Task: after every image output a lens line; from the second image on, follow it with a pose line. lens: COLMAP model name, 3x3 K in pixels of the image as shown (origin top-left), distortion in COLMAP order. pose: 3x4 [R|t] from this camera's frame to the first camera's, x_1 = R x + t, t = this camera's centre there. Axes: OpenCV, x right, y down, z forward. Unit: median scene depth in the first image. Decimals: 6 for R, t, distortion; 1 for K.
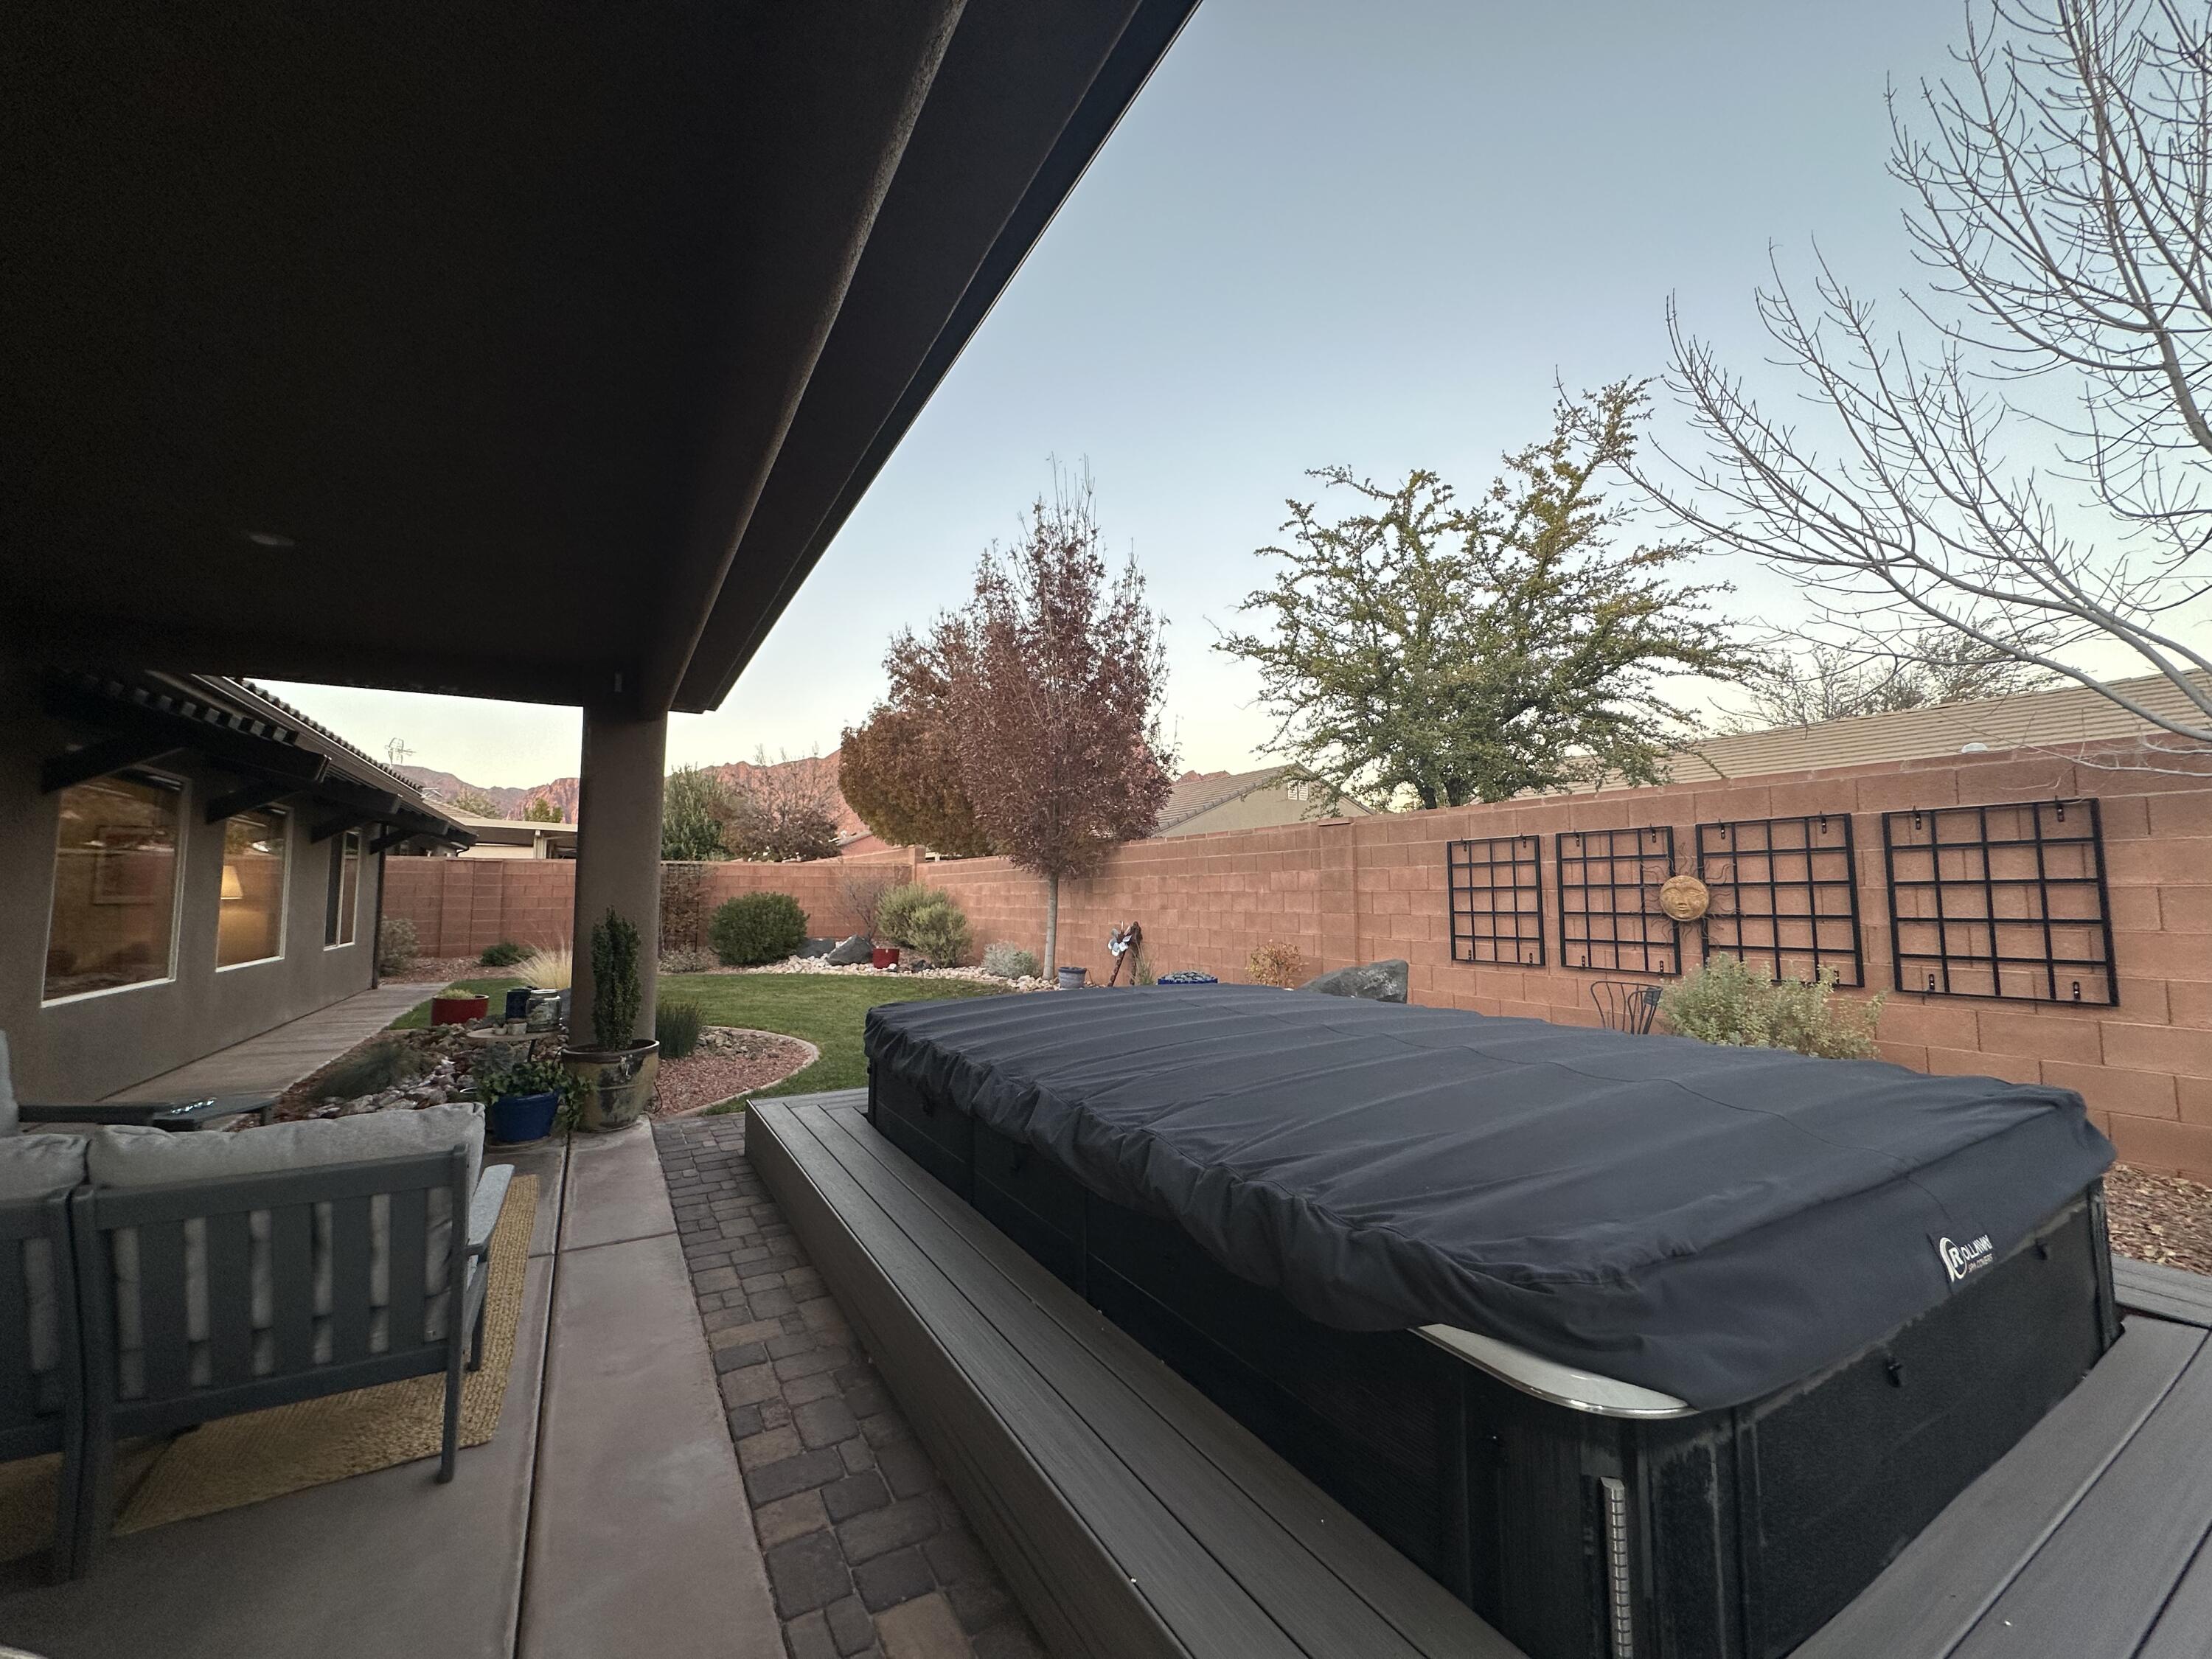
lens RADIAL K [[878.6, 0, 1102.8], [0, 878.6, 826.0], [0, 0, 1]] dist [-0.002341, 0.000695]
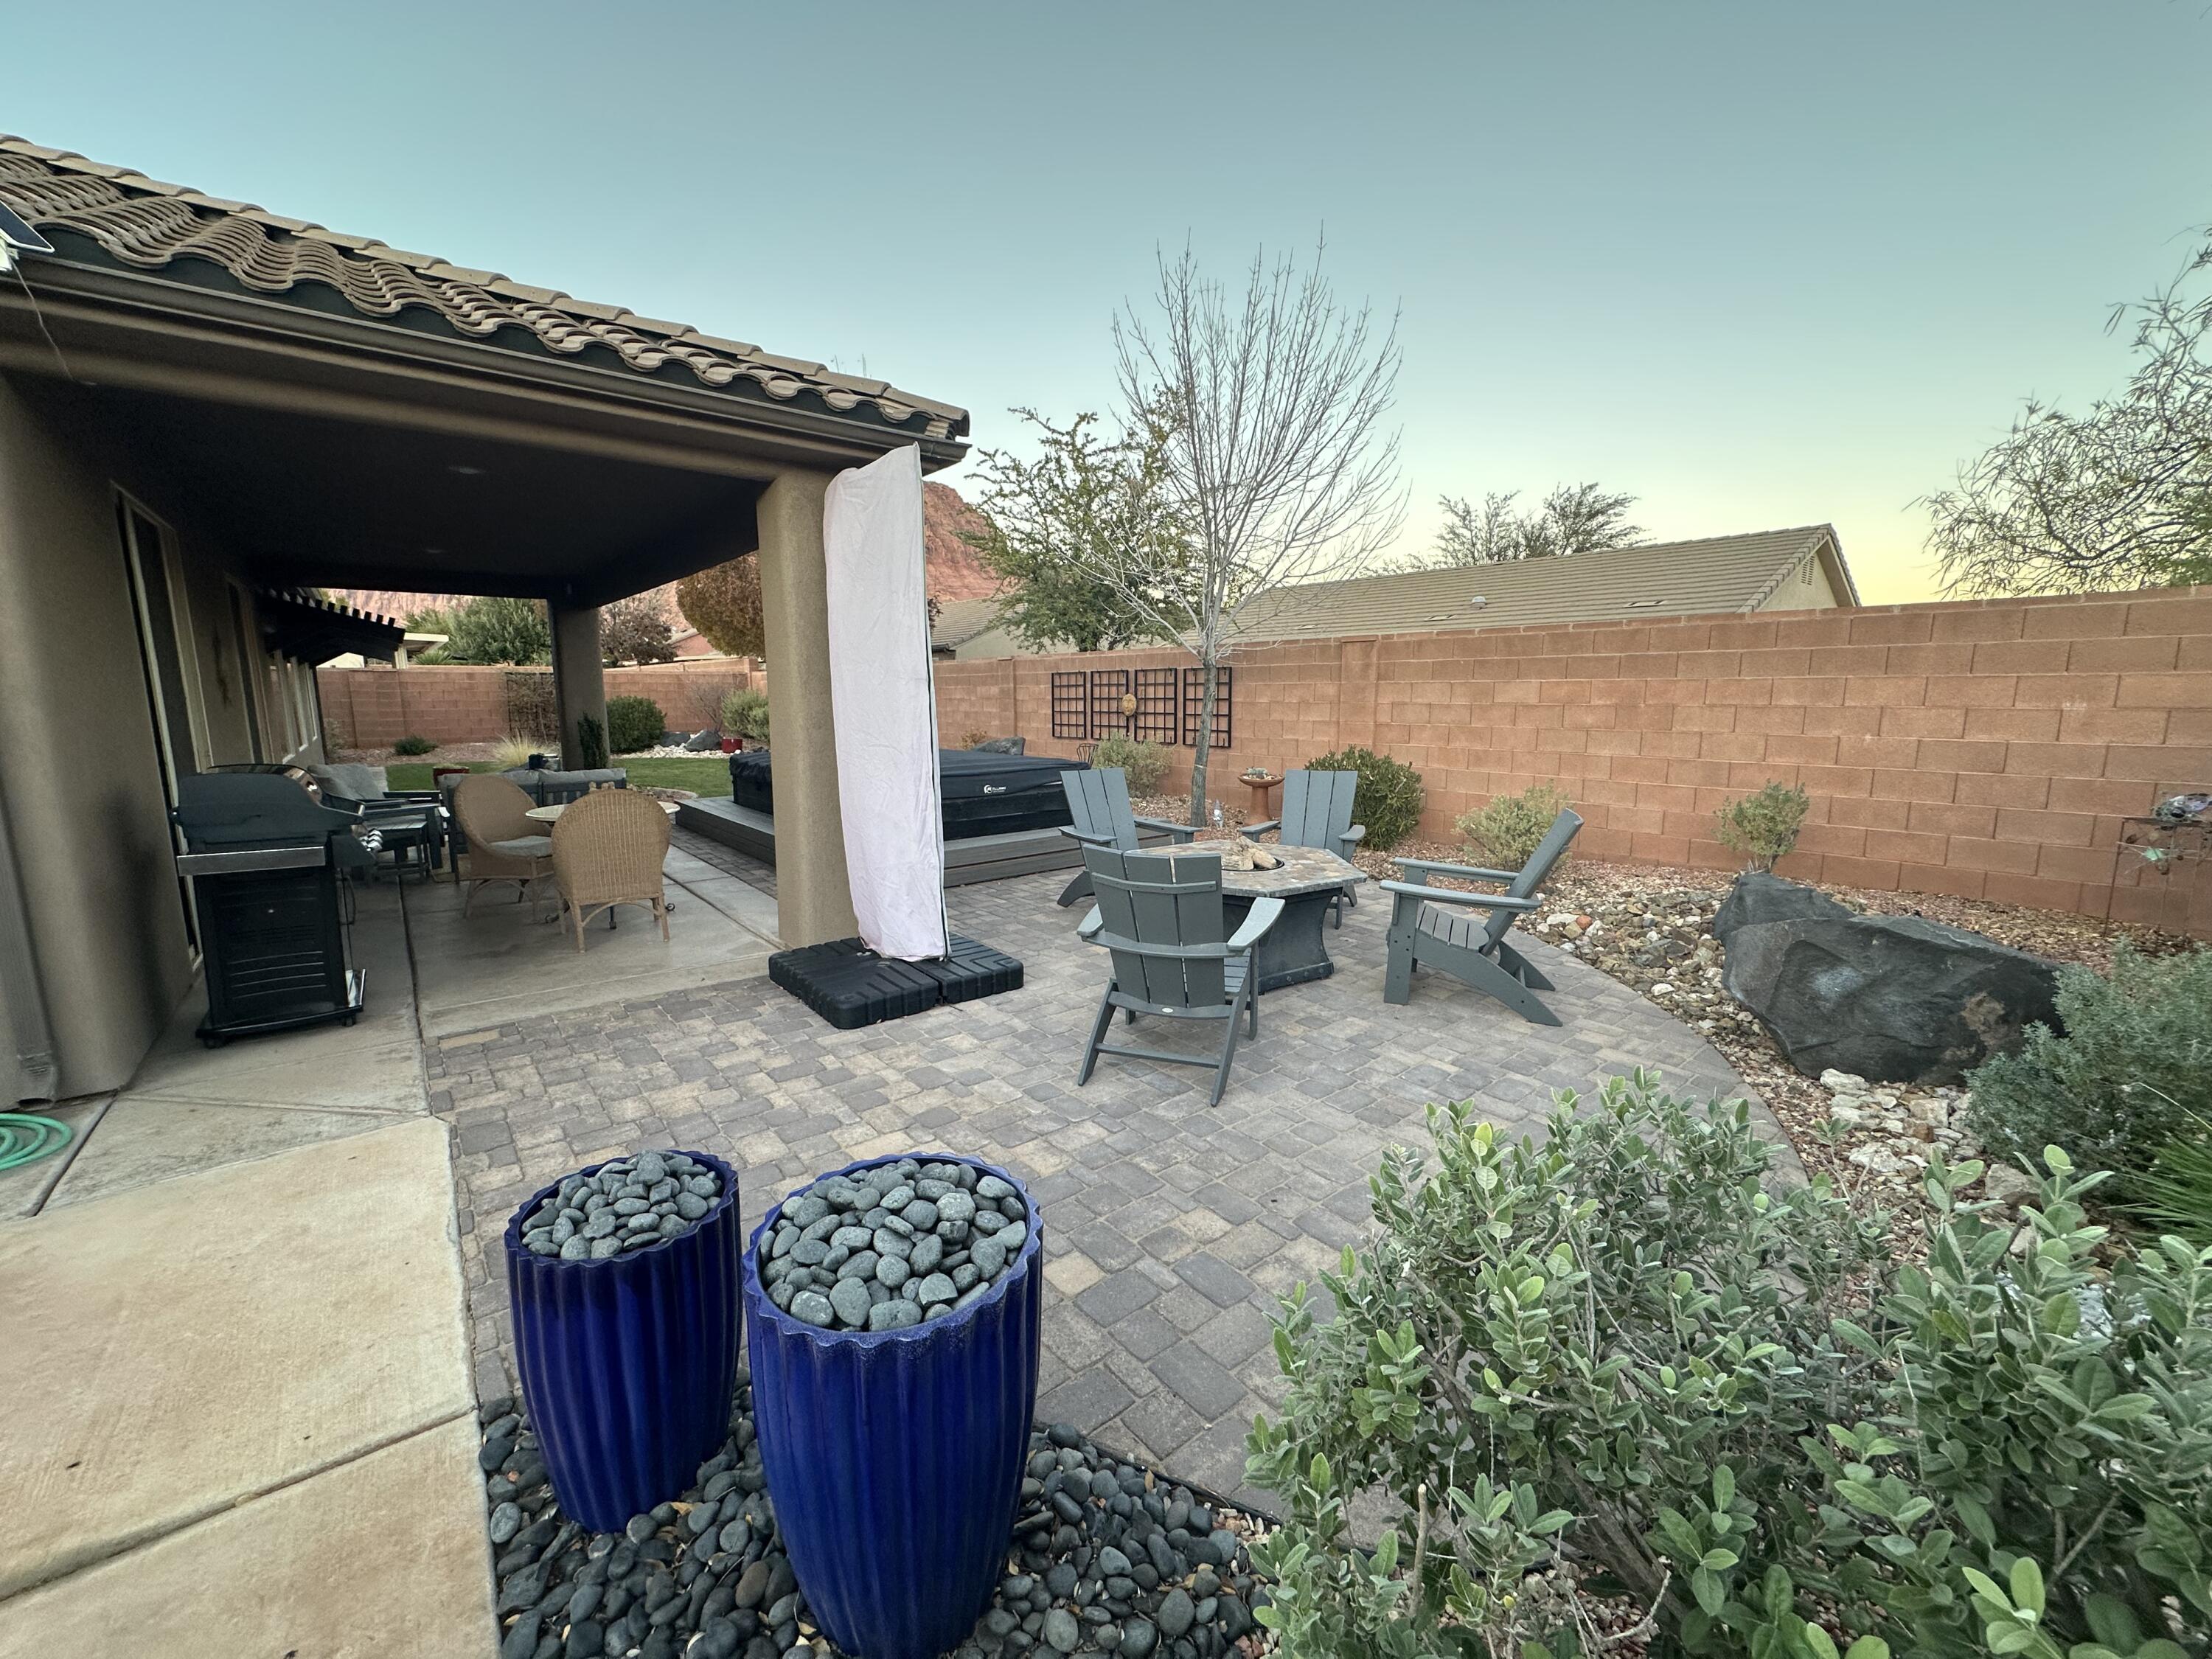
lens RADIAL K [[878.6, 0, 1105.0], [0, 878.6, 830.6], [0, 0, 1]] dist [-0.002341, 0.000695]
pose [[0.986351, -0.024913, 0.162764, 0.134582], [-0.013697, 0.972647, 0.231882, -0.061376], [-0.164088, -0.230946, 0.959030, -0.593017]]
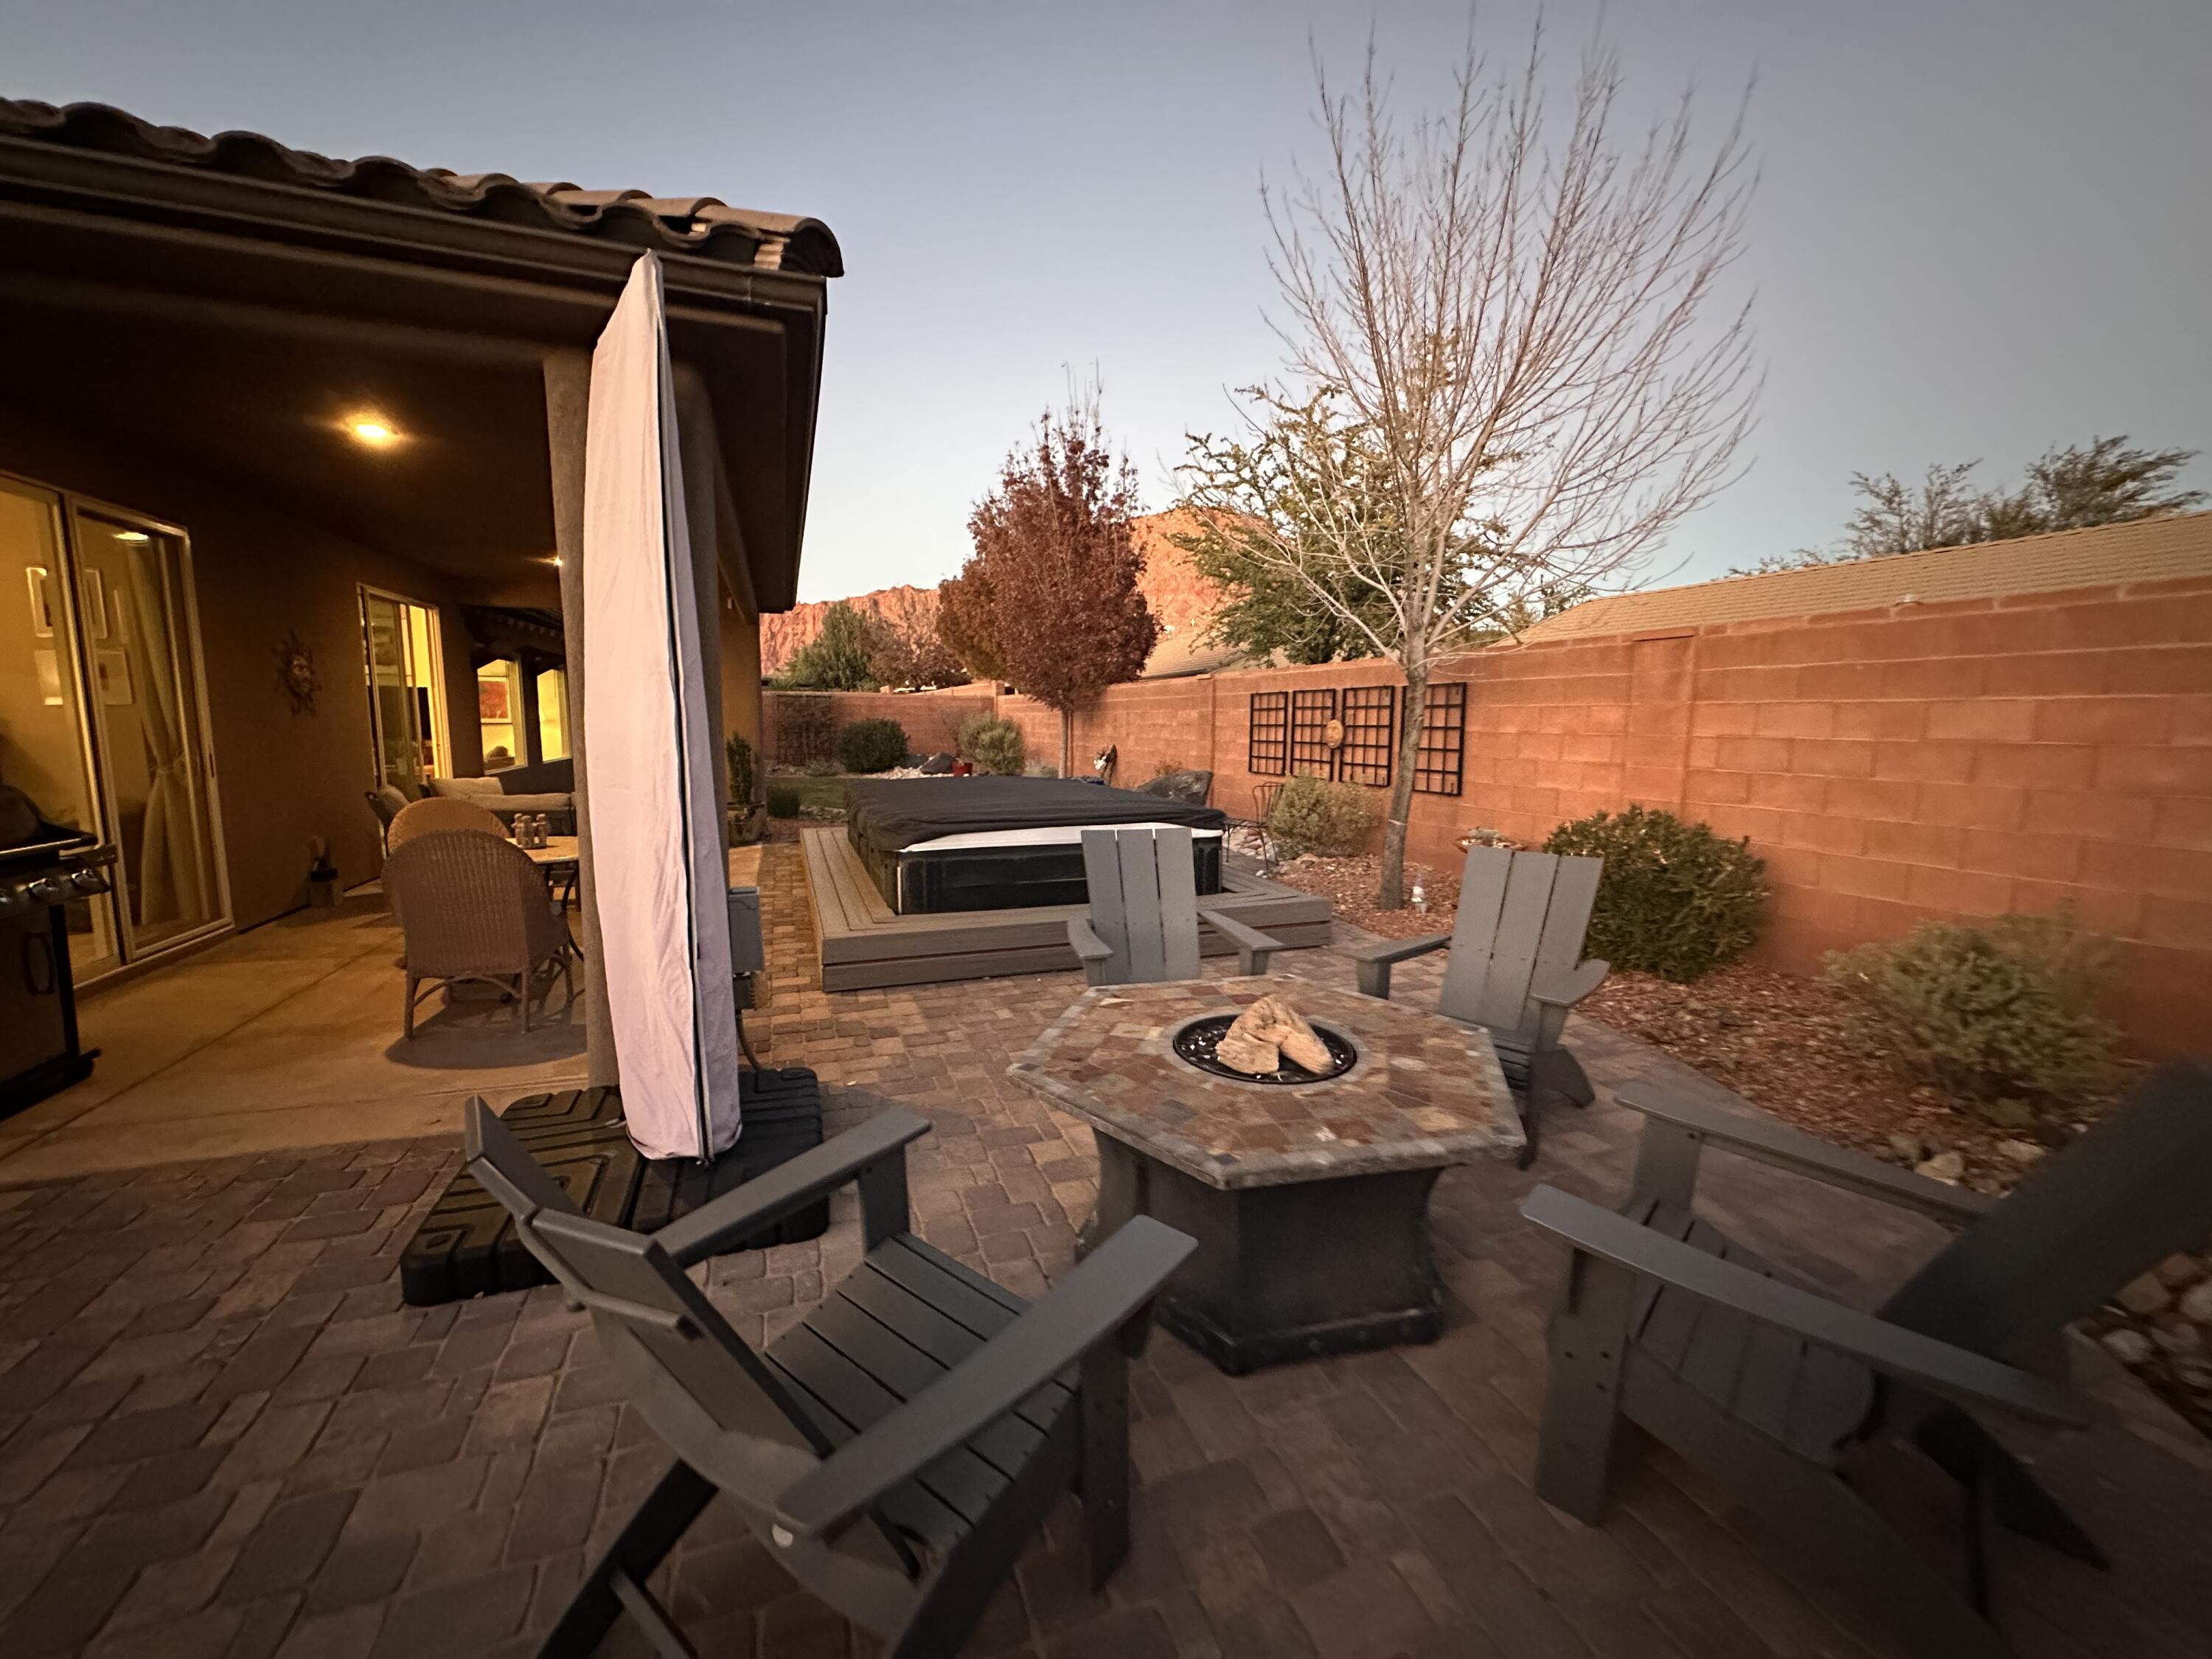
lens RADIAL K [[878.6, 0, 1107.3], [0, 878.6, 826.0], [0, 0, 1]] dist [-0.002341, 0.000695]
pose [[0.984925, 0.034152, -0.169575, 0.284694], [-0.000072, 0.980398, 0.197027, -0.038367], [0.172980, -0.194045, 0.965621, -0.367698]]
